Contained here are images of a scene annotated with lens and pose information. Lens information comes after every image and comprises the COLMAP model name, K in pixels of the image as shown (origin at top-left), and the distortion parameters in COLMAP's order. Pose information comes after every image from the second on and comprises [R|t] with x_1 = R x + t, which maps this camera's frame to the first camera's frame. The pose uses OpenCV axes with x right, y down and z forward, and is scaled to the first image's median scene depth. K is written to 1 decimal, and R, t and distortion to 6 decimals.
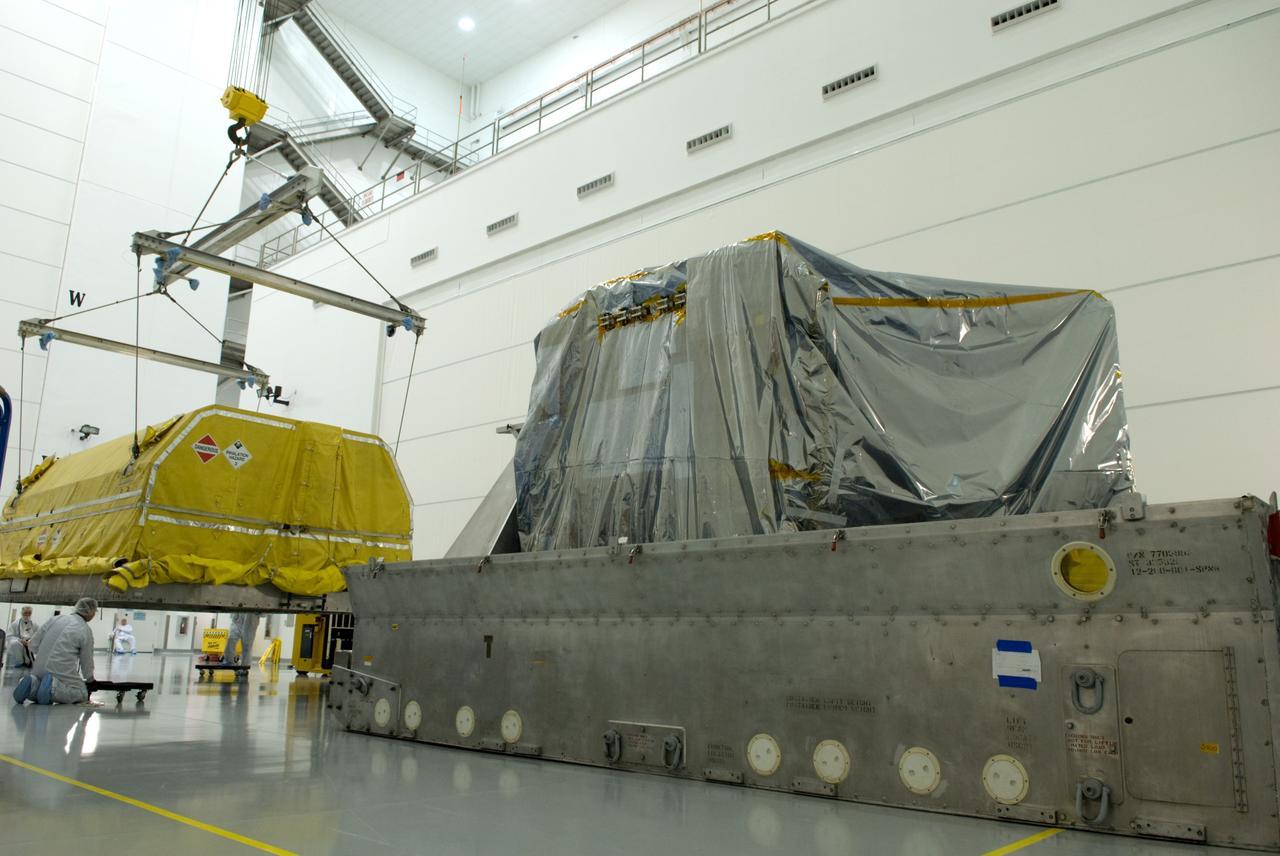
lens RADIAL K [[964.0, 0, 639.4], [0, 964.0, 435.5], [0, 0, 1]] dist [-0.036255, -0.016970]
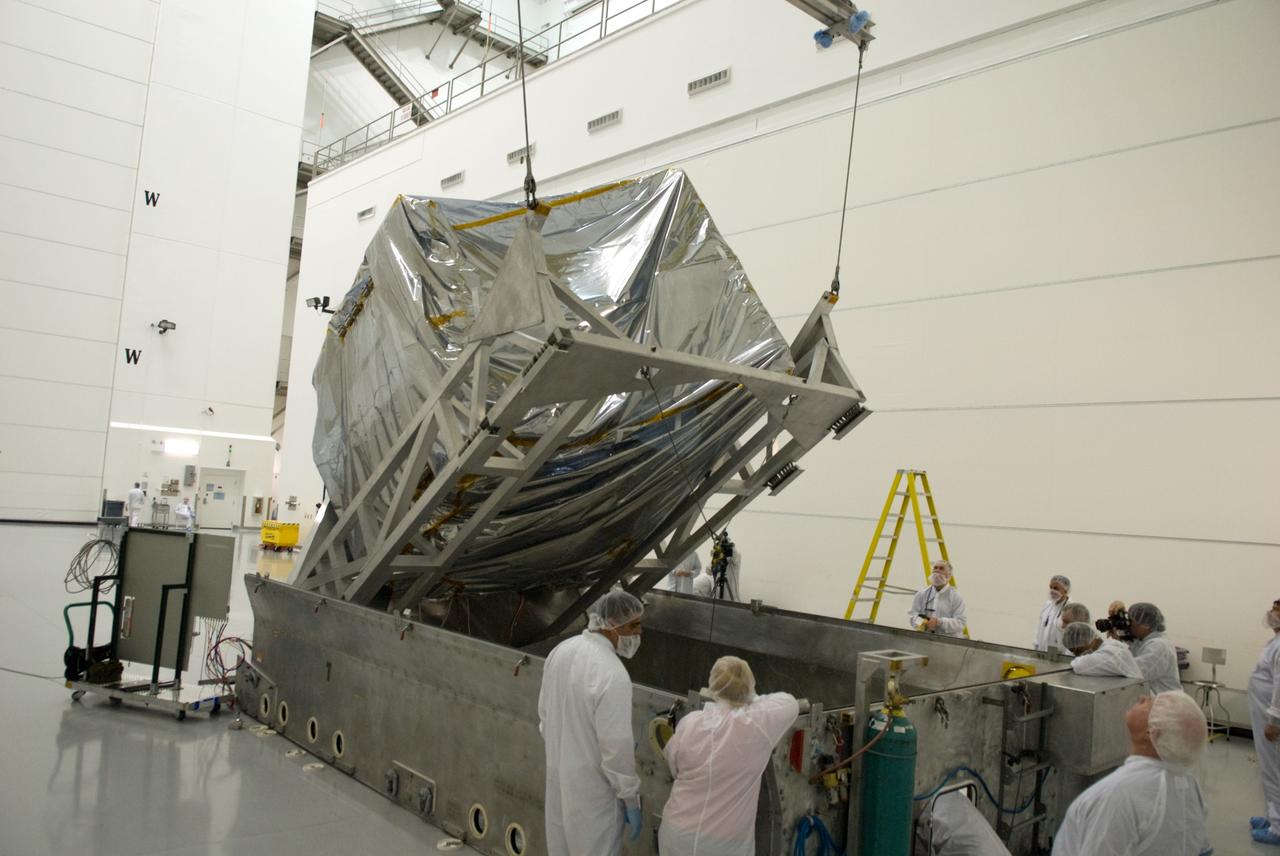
lens RADIAL K [[964.0, 0, 642.3], [0, 964.0, 429.9], [0, 0, 1]] dist [-0.036255, -0.016970]
pose [[0.993392, 0.041952, -0.106832, 0.087337], [-0.026712, 0.989751, 0.140282, -0.064207], [0.111622, -0.136501, 0.984331, -0.016983]]
